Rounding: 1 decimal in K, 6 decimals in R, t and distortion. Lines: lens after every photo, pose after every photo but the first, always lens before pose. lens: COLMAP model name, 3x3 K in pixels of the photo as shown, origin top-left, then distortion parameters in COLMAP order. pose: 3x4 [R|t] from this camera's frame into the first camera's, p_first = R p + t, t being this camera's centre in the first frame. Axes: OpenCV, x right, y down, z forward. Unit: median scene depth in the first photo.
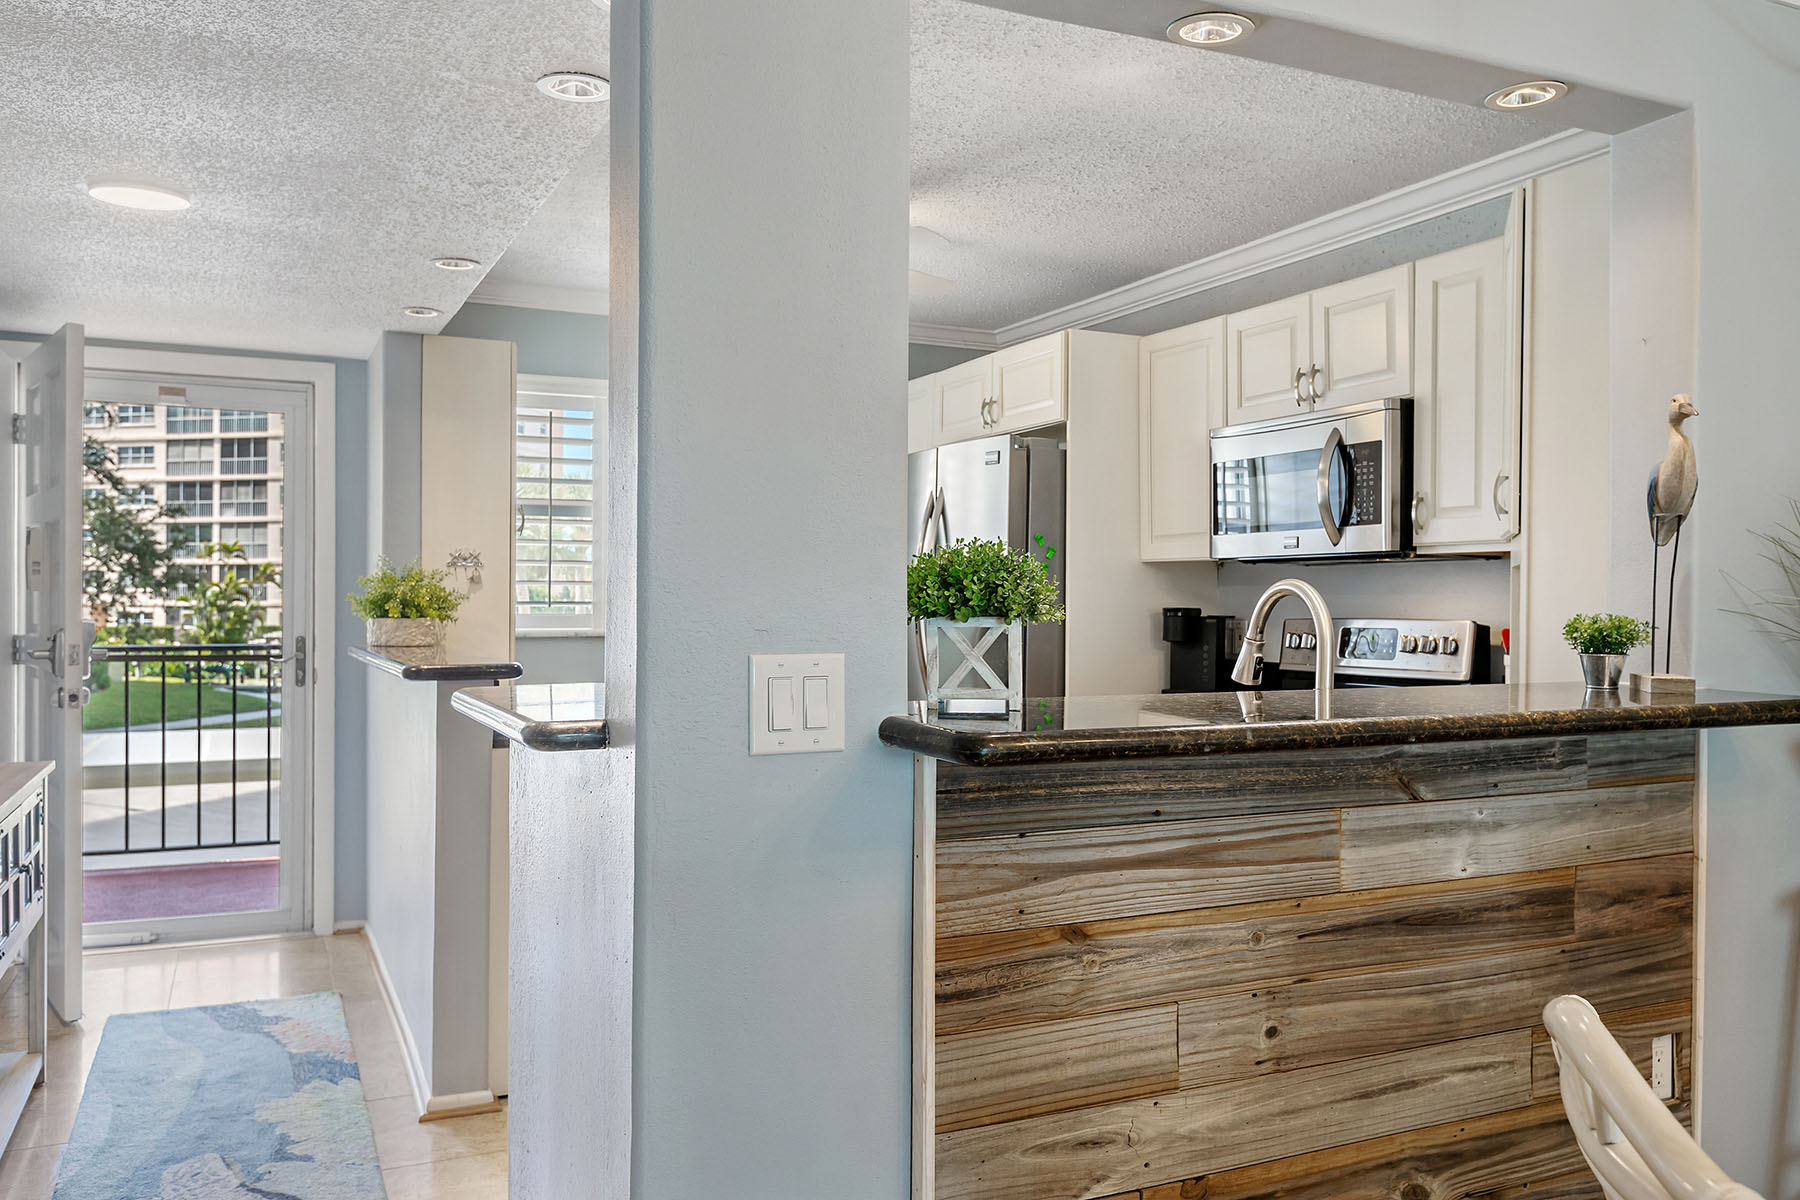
lens RADIAL K [[1379.3, 0, 900.0], [0, 1379.3, 600.0], [0, 0, 1]] dist [-0.000693, -0.005269]
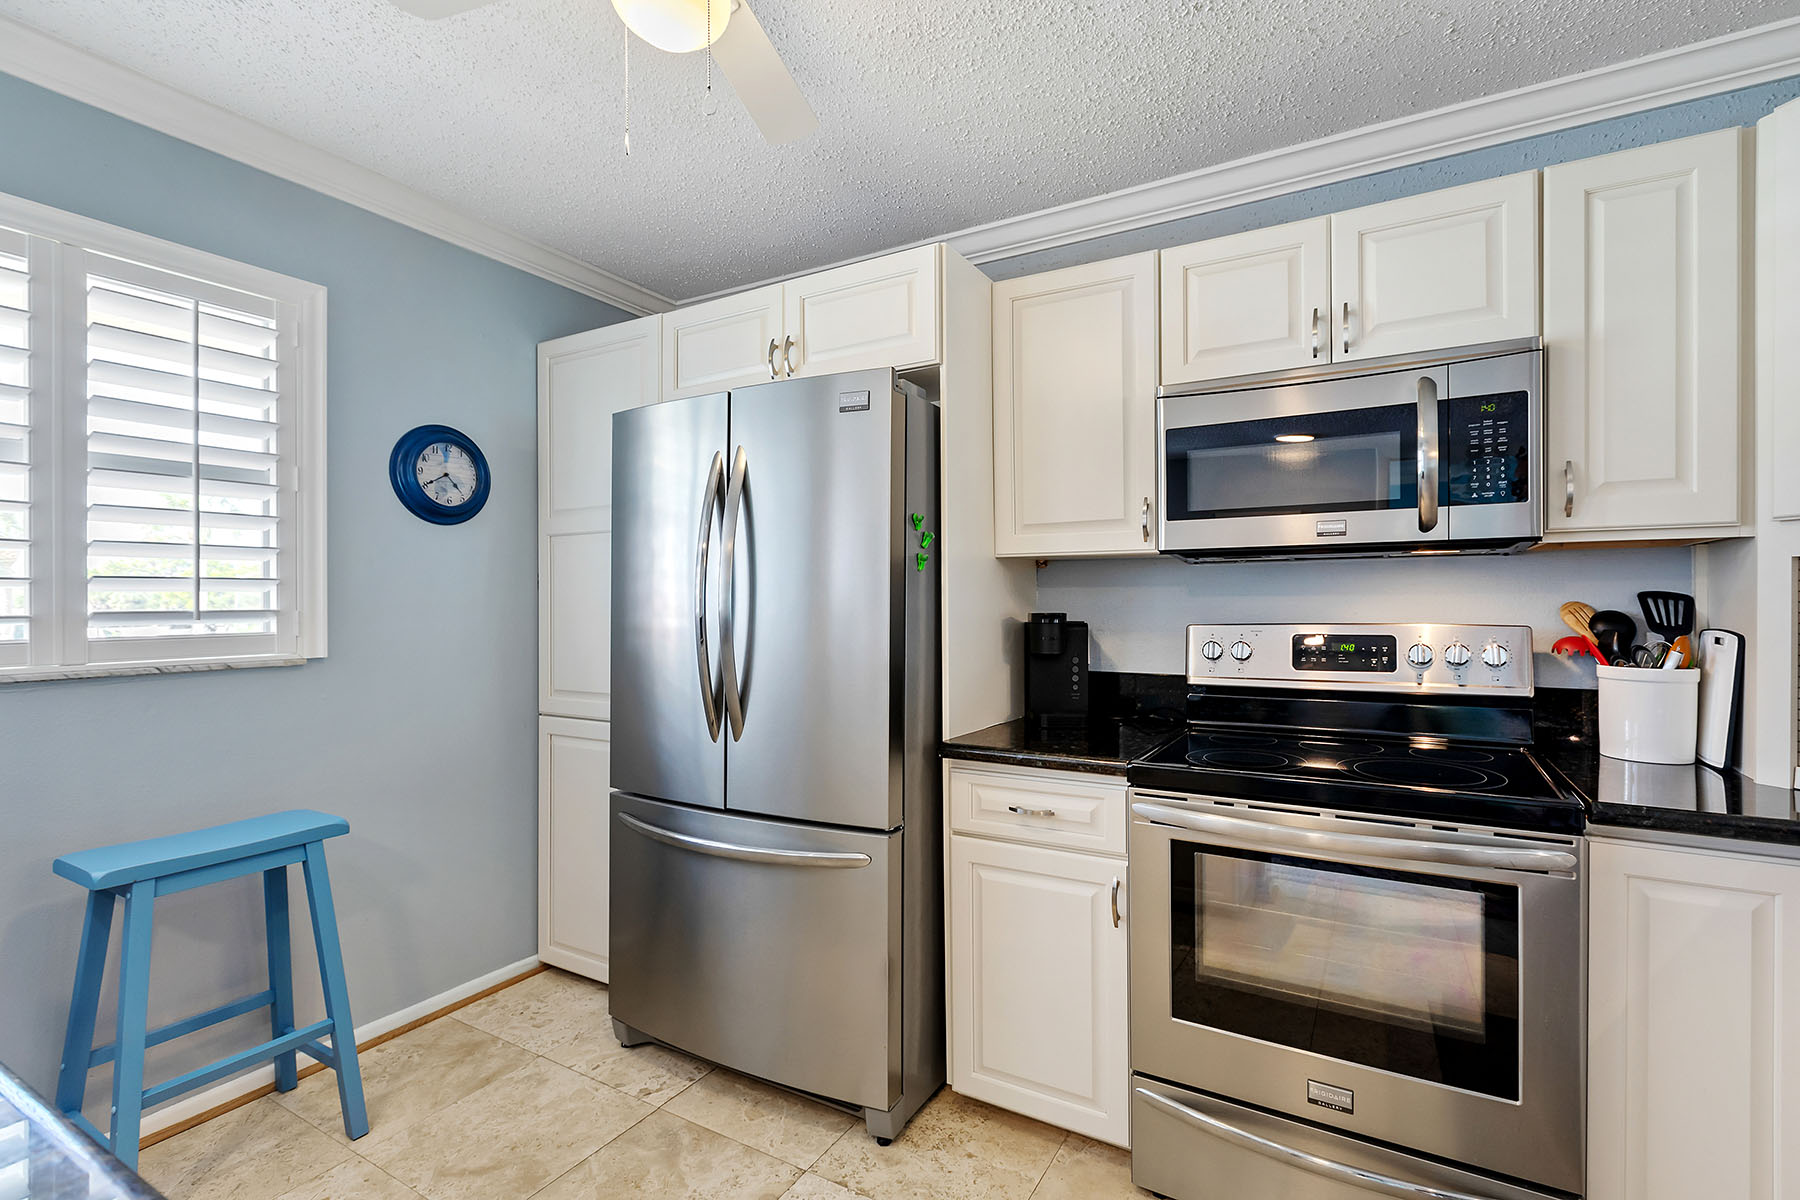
lens RADIAL K [[809.4, 0, 926.7], [0, 809.4, 604.7], [0, 0, 1]] dist [-0.001458, -0.000207]
pose [[0.818264, -0.010593, 0.574745, -0.146241], [0.007121, 0.999940, 0.008293, -0.003631], [-0.574798, -0.002693, 0.818291, 0.676868]]
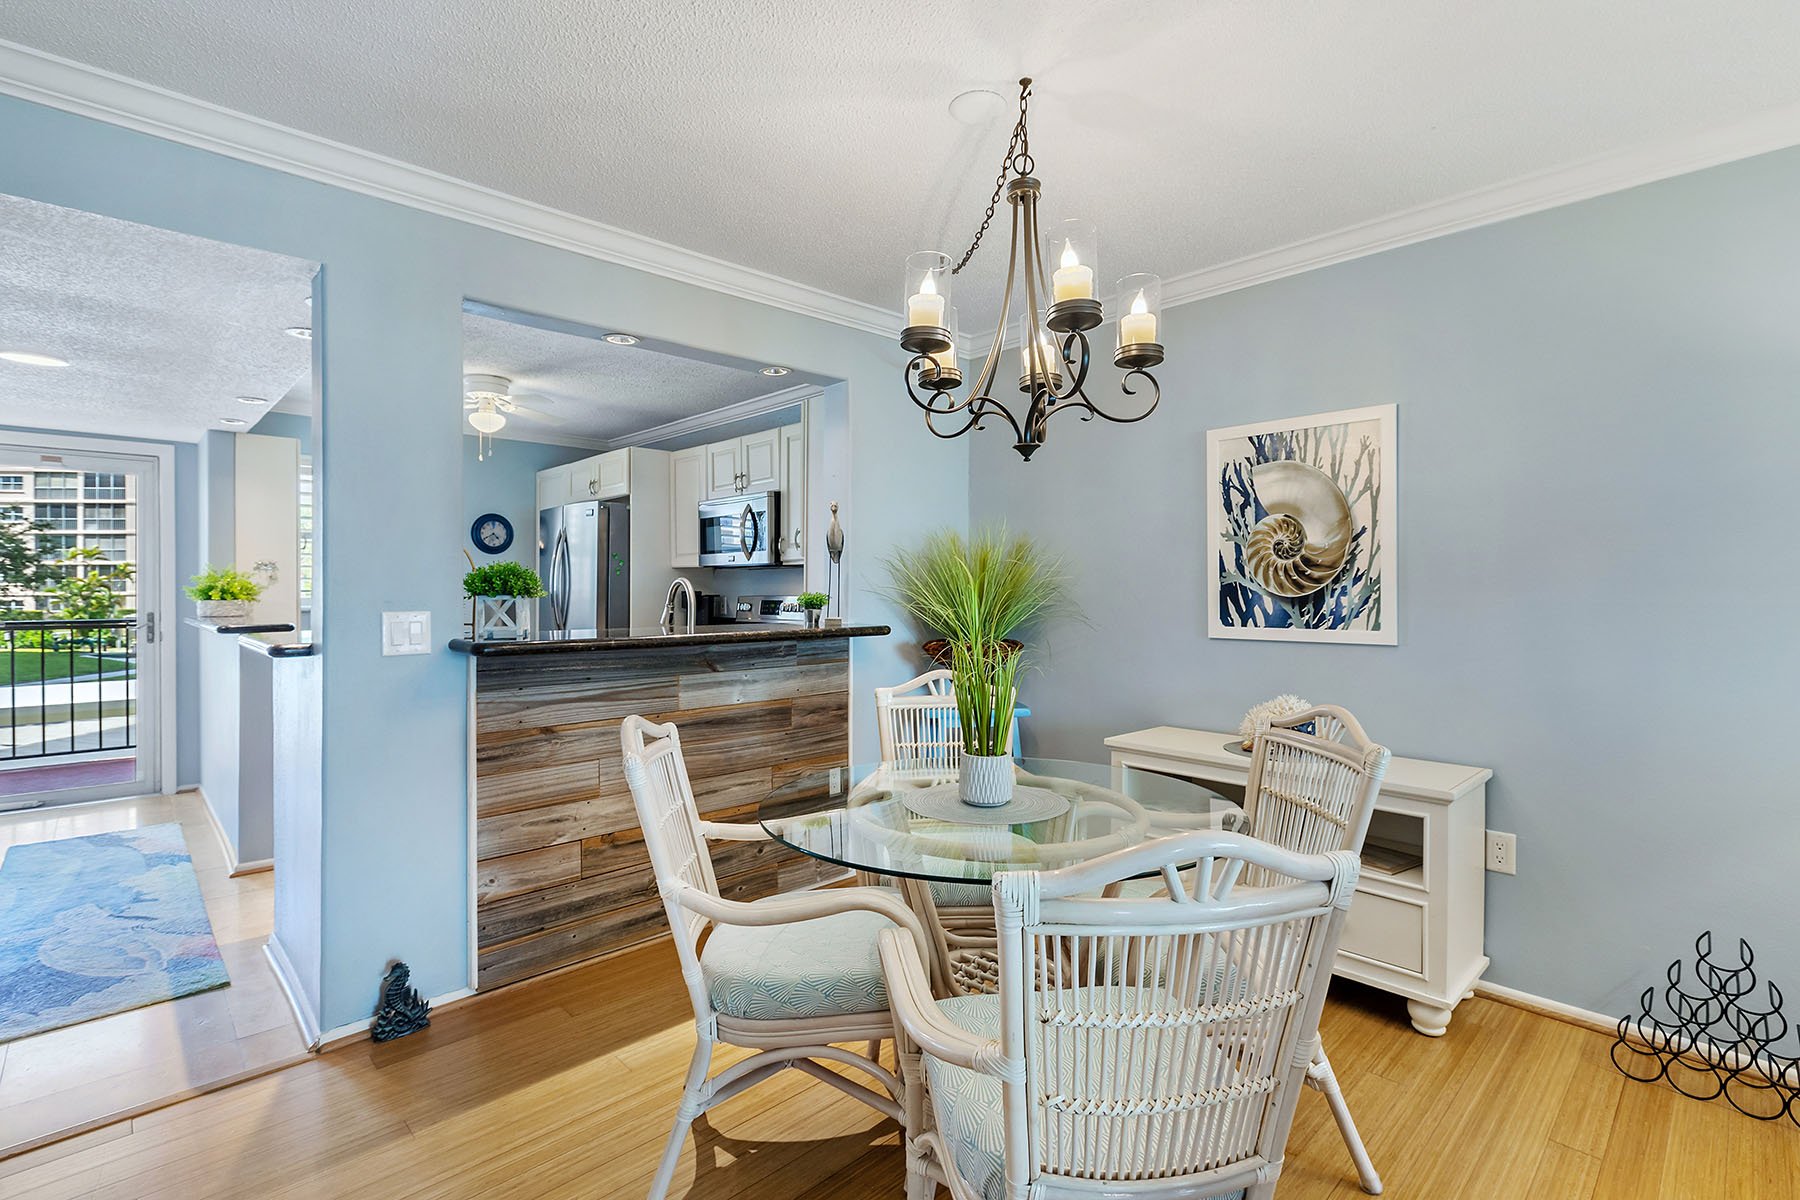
lens RADIAL K [[832.4, 0, 866.7], [0, 832.4, 591.3], [0, 0, 1]] dist [-0.002110, -0.000229]
pose [[0.956066, -0.006489, 0.293080, 0.100616], [0.005206, 0.999973, 0.005158, 0.001028], [-0.293106, -0.003406, 0.956074, -0.216060]]
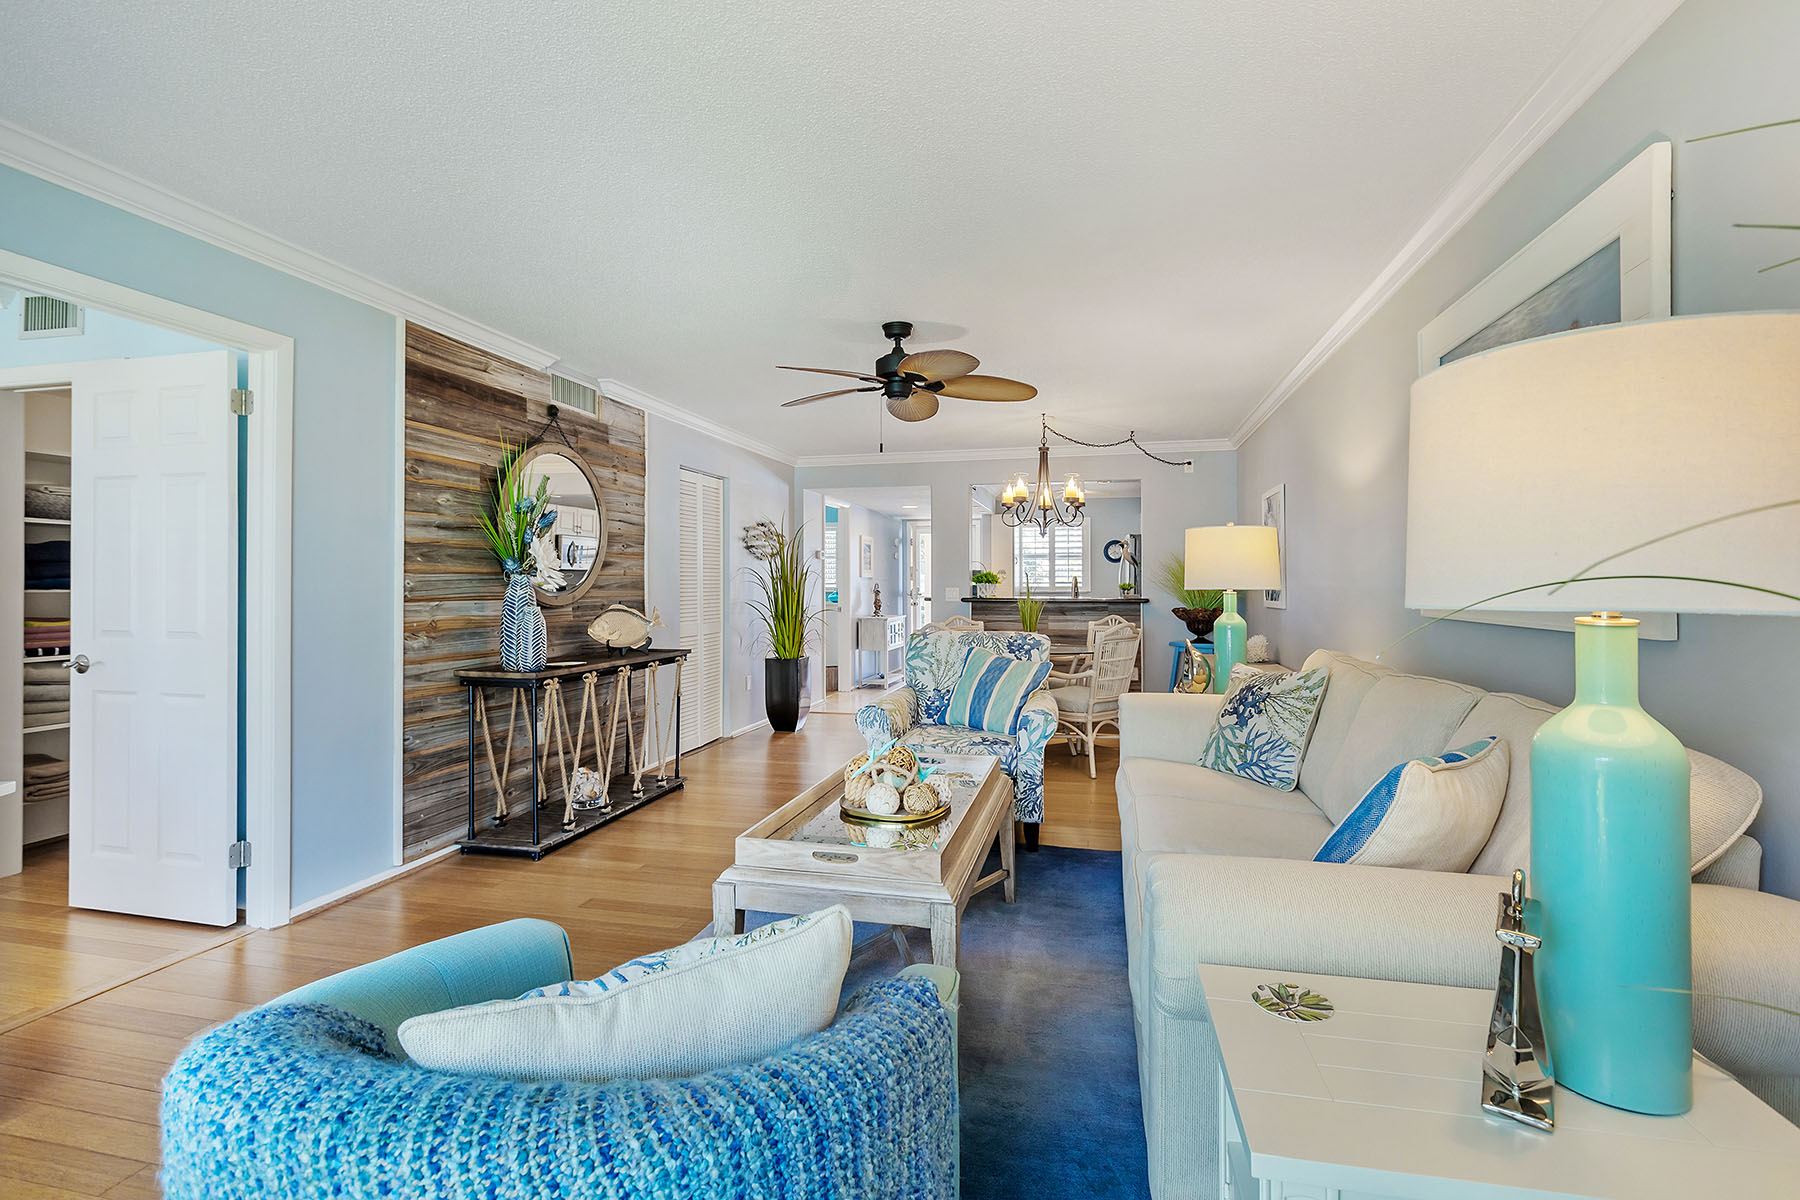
lens RADIAL K [[814.2, 0, 901.5], [0, 814.2, 581.7], [0, 0, 1]] dist [0.000689, 0.000194]
pose [[0.768116, -0.007054, -0.640272, 0.977608], [0.003763, 0.999972, -0.006503, 0.012789], [0.640300, 0.002586, 0.768121, -0.984011]]
